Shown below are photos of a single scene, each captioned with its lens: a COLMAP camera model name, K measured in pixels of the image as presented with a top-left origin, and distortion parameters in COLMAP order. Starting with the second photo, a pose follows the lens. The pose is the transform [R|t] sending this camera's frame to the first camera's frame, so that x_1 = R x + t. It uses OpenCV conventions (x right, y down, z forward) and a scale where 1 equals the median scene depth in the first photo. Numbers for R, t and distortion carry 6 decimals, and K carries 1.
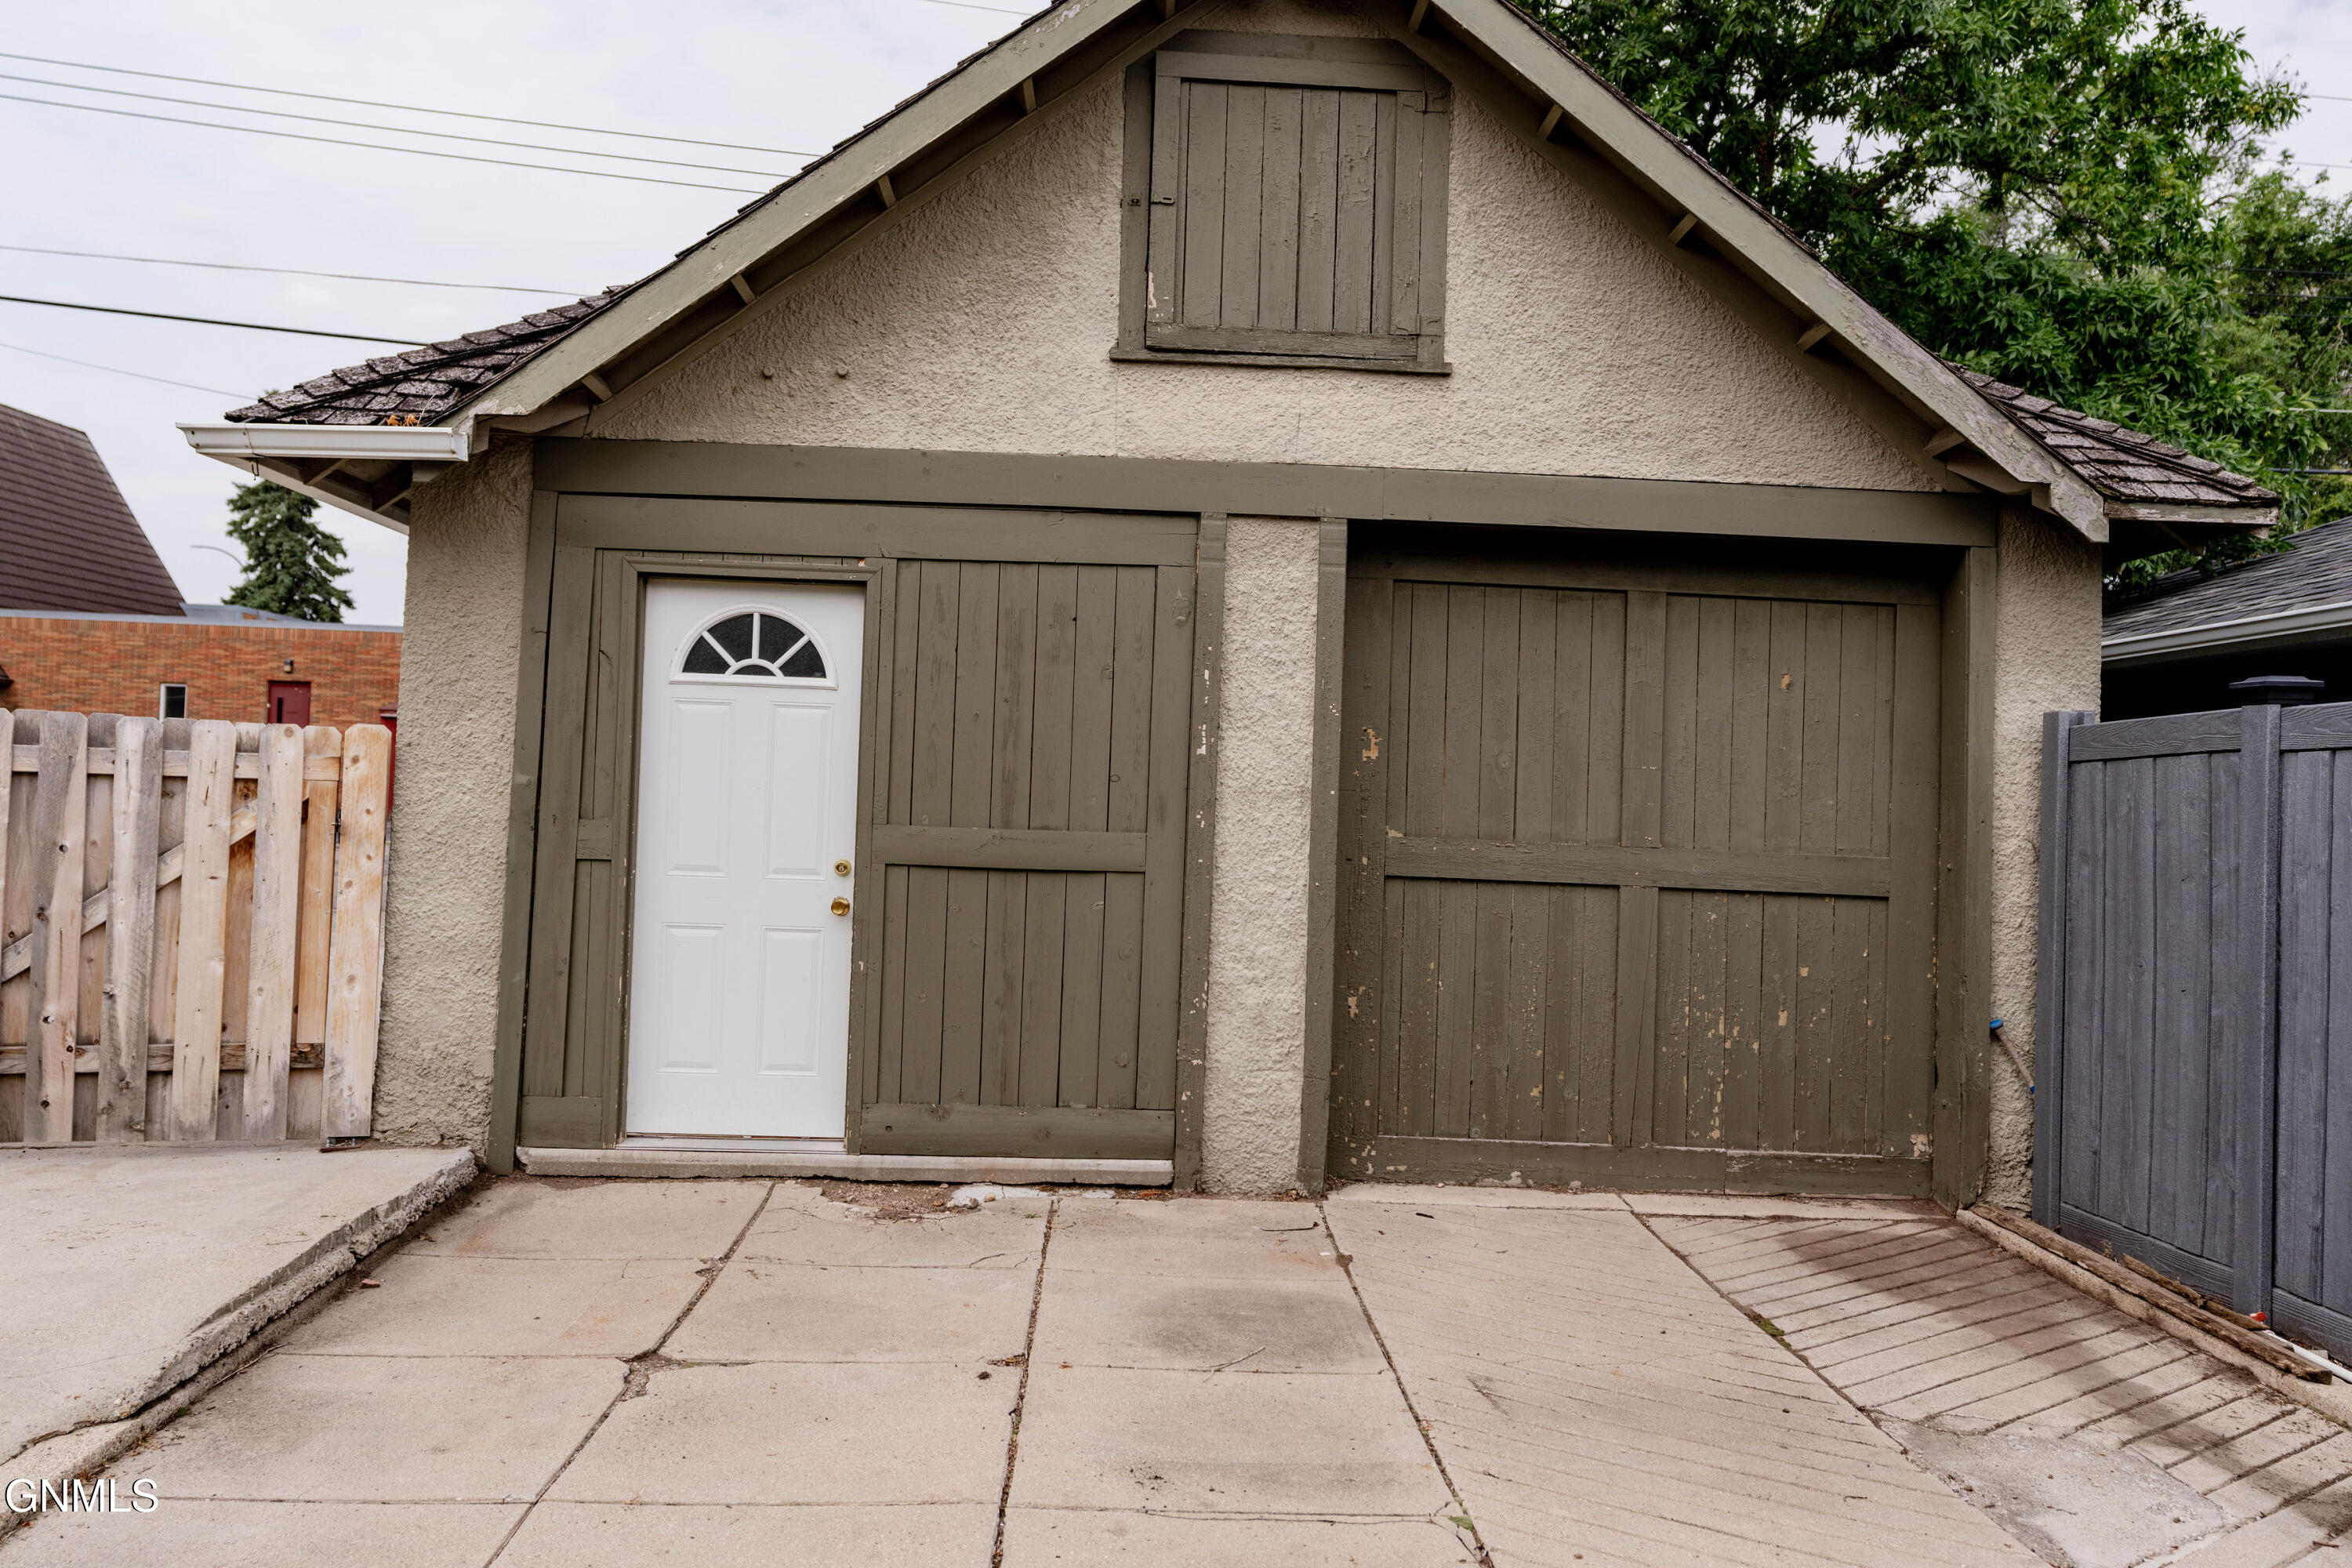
lens RADIAL K [[1725.8, 0, 1176.0], [0, 1725.8, 784.0], [0, 0, 1]] dist [-0.000420, -0.000214]
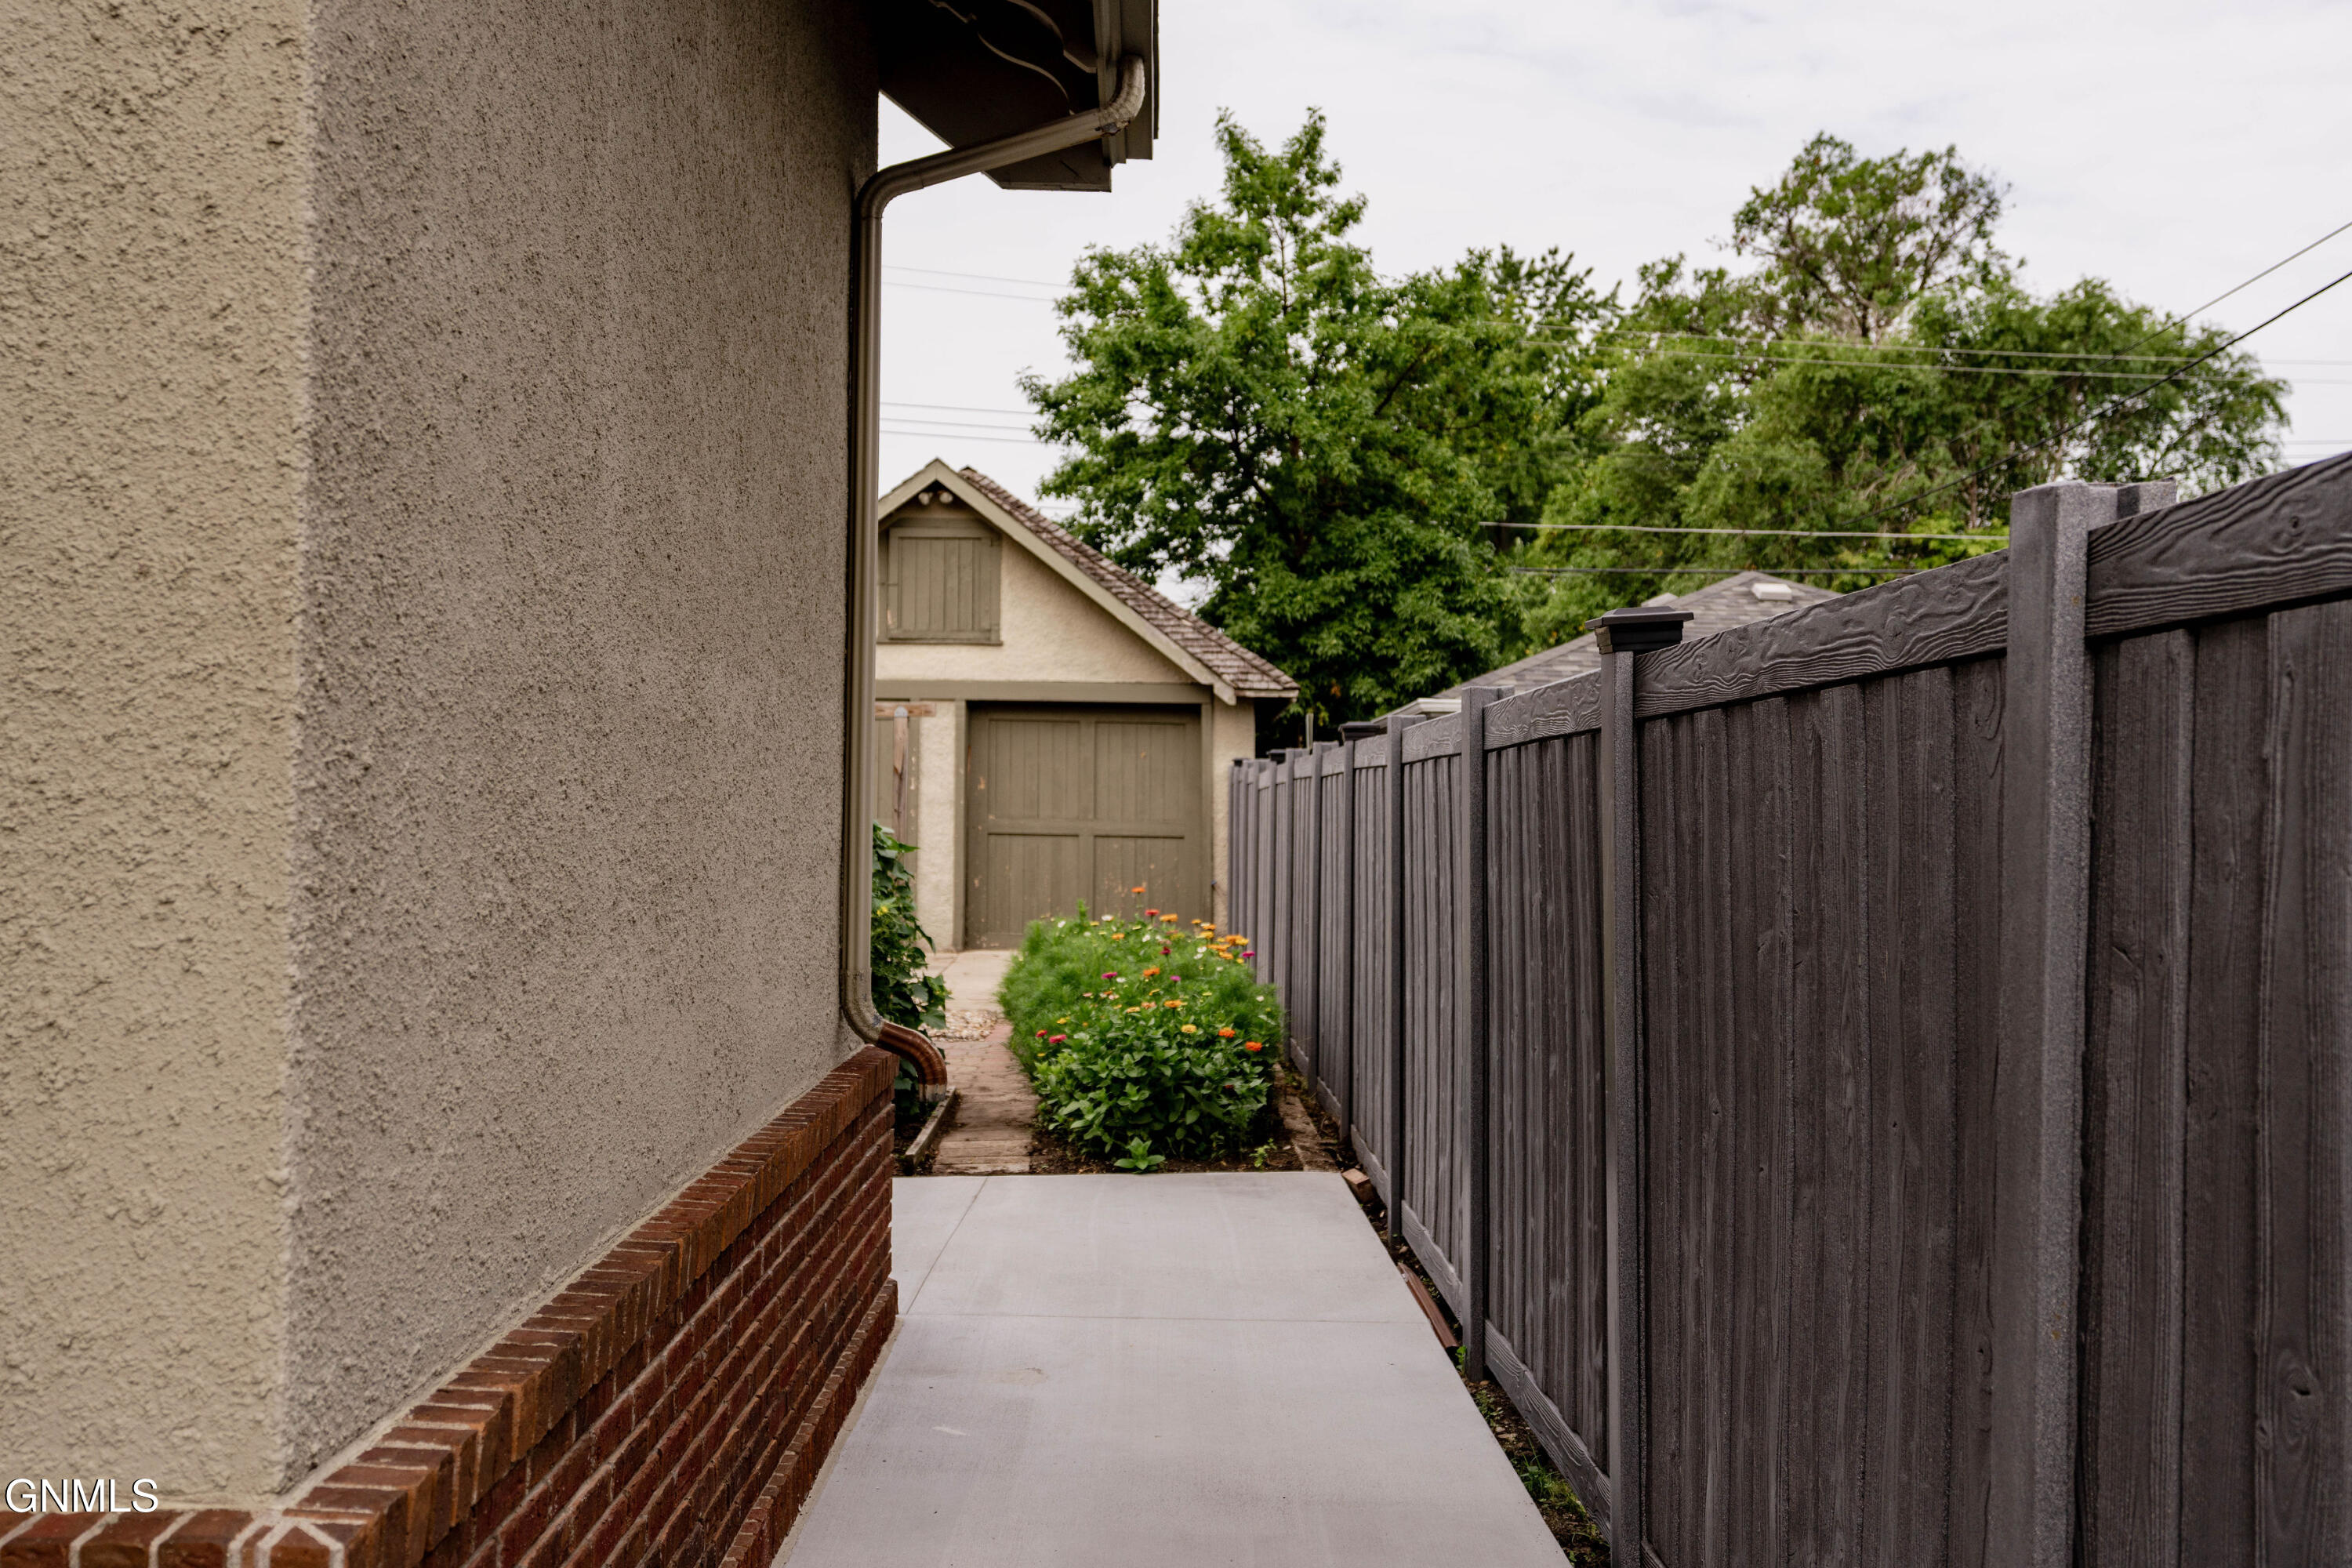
lens RADIAL K [[2093.7, 0, 1176.0], [0, 2093.7, 784.0], [0, 0, 1]] dist [-0.000274, 0.000921]
pose [[0.999409, -0.021985, -0.026444, 0.508687], [0.022009, 0.999758, 0.000631, -0.017563], [0.026424, -0.001212, 0.999650, -2.240057]]
